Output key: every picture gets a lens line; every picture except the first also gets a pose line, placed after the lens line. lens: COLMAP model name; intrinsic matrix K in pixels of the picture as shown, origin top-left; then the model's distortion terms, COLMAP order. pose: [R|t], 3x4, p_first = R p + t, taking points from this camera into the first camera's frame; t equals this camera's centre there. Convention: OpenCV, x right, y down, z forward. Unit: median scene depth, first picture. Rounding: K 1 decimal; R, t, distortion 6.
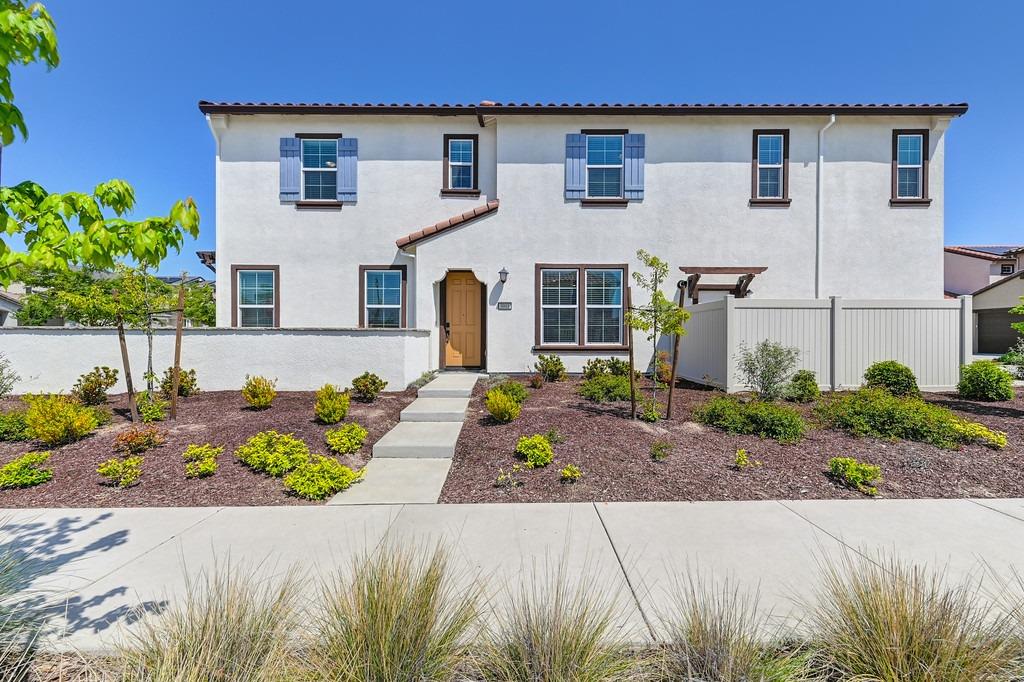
lens RADIAL K [[415.6, 0, 511.9], [0, 415.6, 337.8], [0, 0, 1]] dist [0.006053, -0.001671]
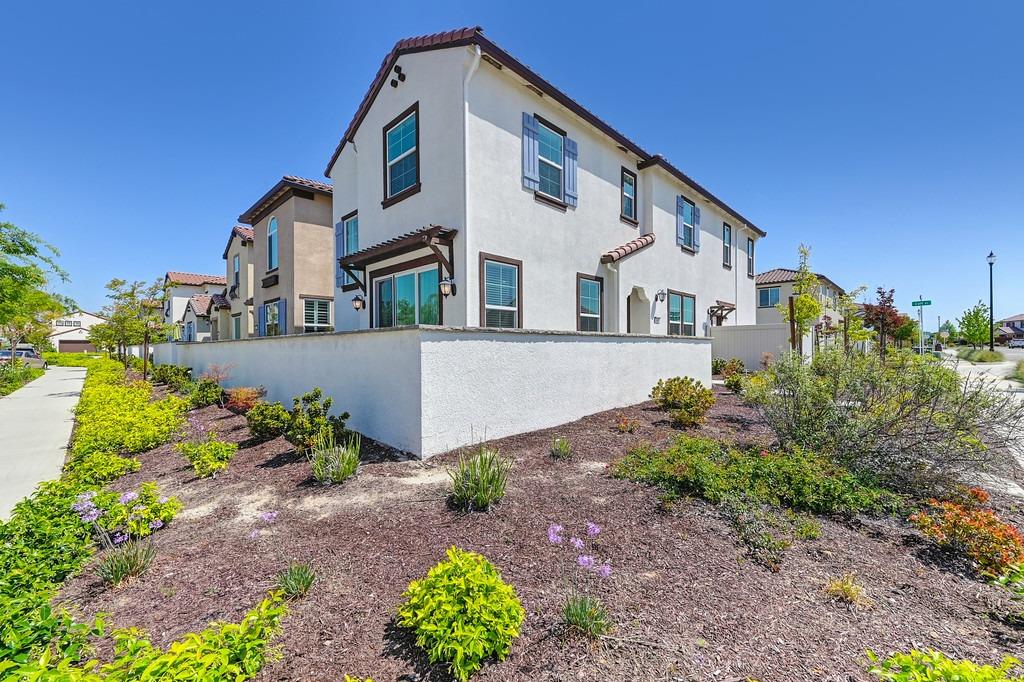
lens RADIAL K [[415.6, 0, 510.3], [0, 415.6, 350.3], [0, 0, 1]] dist [0.006053, -0.001671]
pose [[0.700685, -0.008605, 0.713419, -1.224237], [0.010722, 0.999941, 0.001530, 0.005613], [-0.713390, 0.006577, 0.700736, 0.442978]]
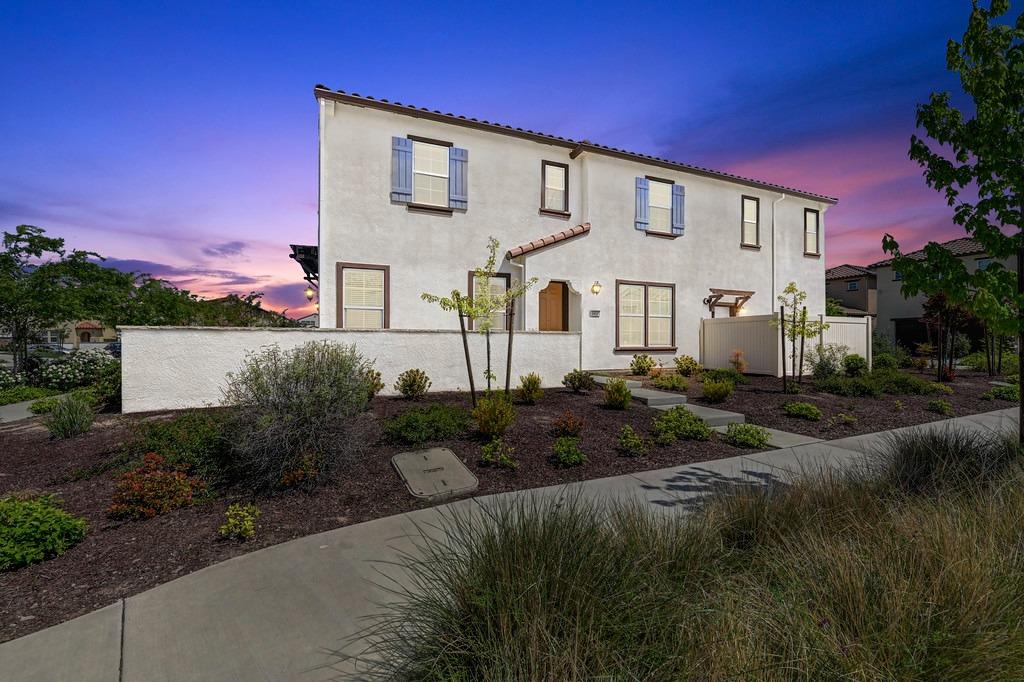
lens RADIAL K [[415.6, 0, 510.7], [0, 415.6, 341.2], [0, 0, 1]] dist [0.006053, -0.001671]
pose [[0.921885, 0.000519, 0.387463, -0.700319], [0.001419, 0.999988, -0.004715, 0.007318], [-0.387461, 0.004896, 0.921873, -0.003689]]
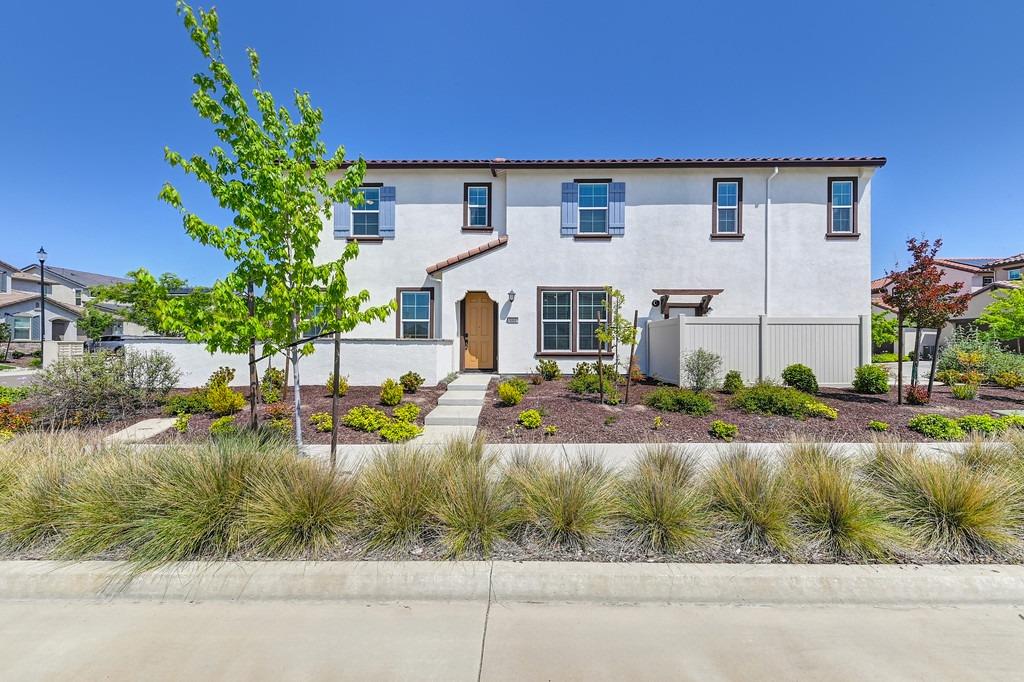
lens RADIAL K [[415.6, 0, 510.9], [0, 415.6, 339.9], [0, 0, 1]] dist [0.006053, -0.001671]
pose [[0.999670, 0.001210, -0.025662, 0.009725], [-0.001492, 0.999939, -0.010969, -0.004176], [0.025647, 0.011004, 0.999611, -0.248446]]
